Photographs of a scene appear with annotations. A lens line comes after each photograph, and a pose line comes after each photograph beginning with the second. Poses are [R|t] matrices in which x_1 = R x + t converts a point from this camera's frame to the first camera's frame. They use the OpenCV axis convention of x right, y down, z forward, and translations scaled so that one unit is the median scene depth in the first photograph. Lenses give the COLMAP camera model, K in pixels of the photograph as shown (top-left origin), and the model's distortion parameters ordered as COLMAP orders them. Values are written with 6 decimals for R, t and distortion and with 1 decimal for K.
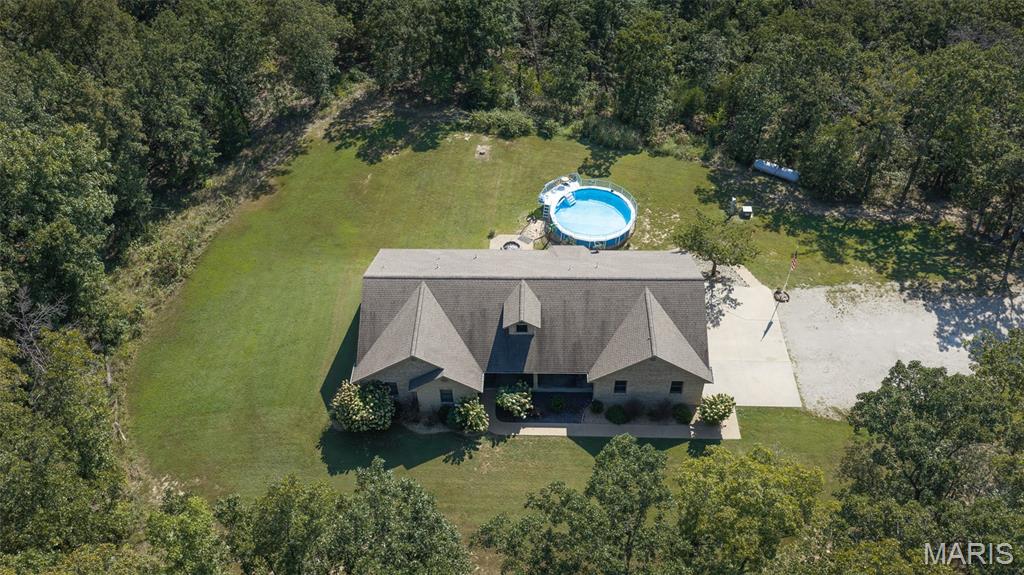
lens RADIAL K [[847.8, 0, 516.4], [0, 847.8, 289.1], [0, 0, 1]] dist [0.021716, -0.061176]
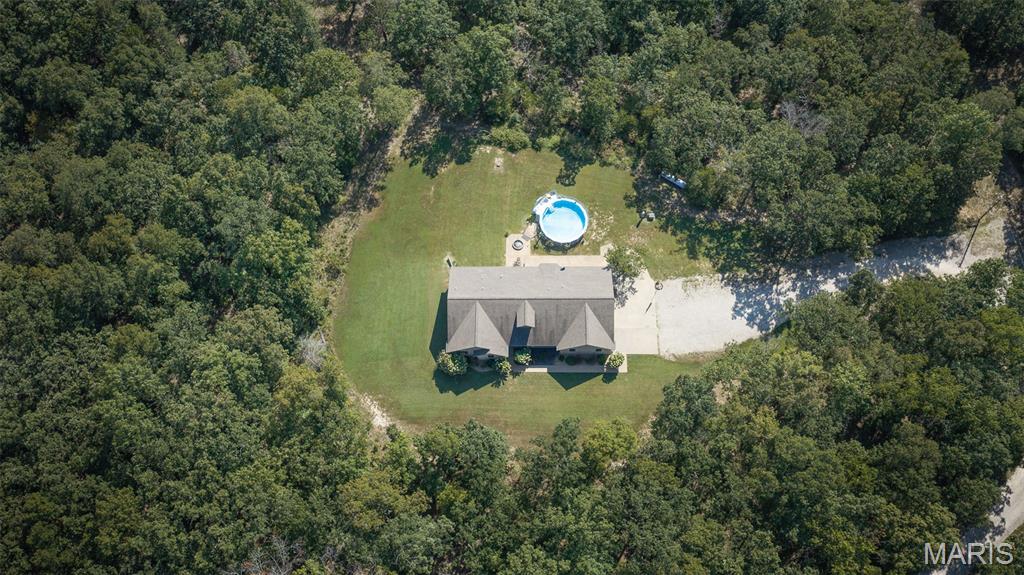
lens RADIAL K [[847.8, 0, 516.4], [0, 847.8, 289.1], [0, 0, 1]] dist [0.021716, -0.061176]
pose [[0.999798, -0.020062, 0.000704, -0.012805], [0.018113, 0.916667, 0.399241, -0.677233], [-0.008655, -0.399148, 0.916846, -0.687428]]
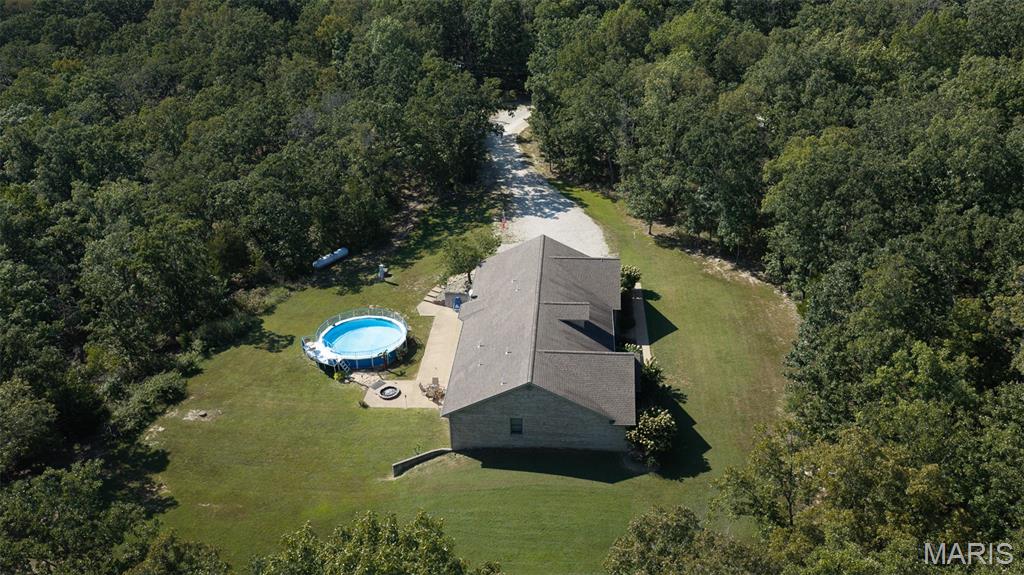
lens RADIAL K [[847.8, 0, 516.4], [0, 847.8, 289.1], [0, 0, 1]] dist [0.021716, -0.061176]
pose [[0.042467, -0.459376, 0.887226, -0.781979], [0.711228, 0.637571, 0.296070, -0.299260], [-0.701677, 0.618447, 0.353797, 0.488418]]
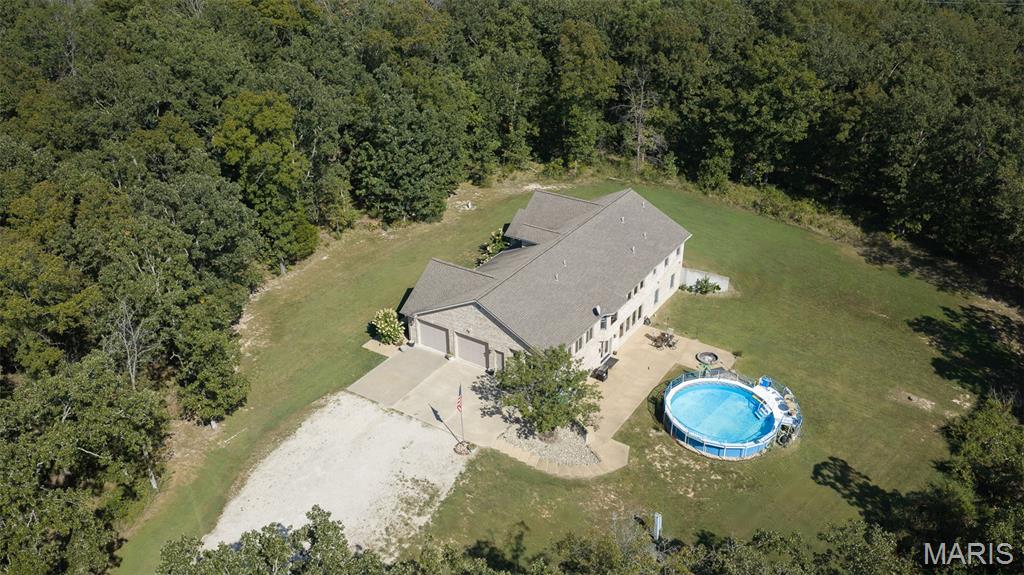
lens RADIAL K [[847.8, 0, 516.4], [0, 847.8, 289.1], [0, 0, 1]] dist [0.021716, -0.061176]
pose [[-0.523840, 0.429376, -0.735682, 0.723762], [-0.591772, 0.437776, 0.676874, -0.563600], [0.612697, 0.789930, 0.024768, 0.788614]]
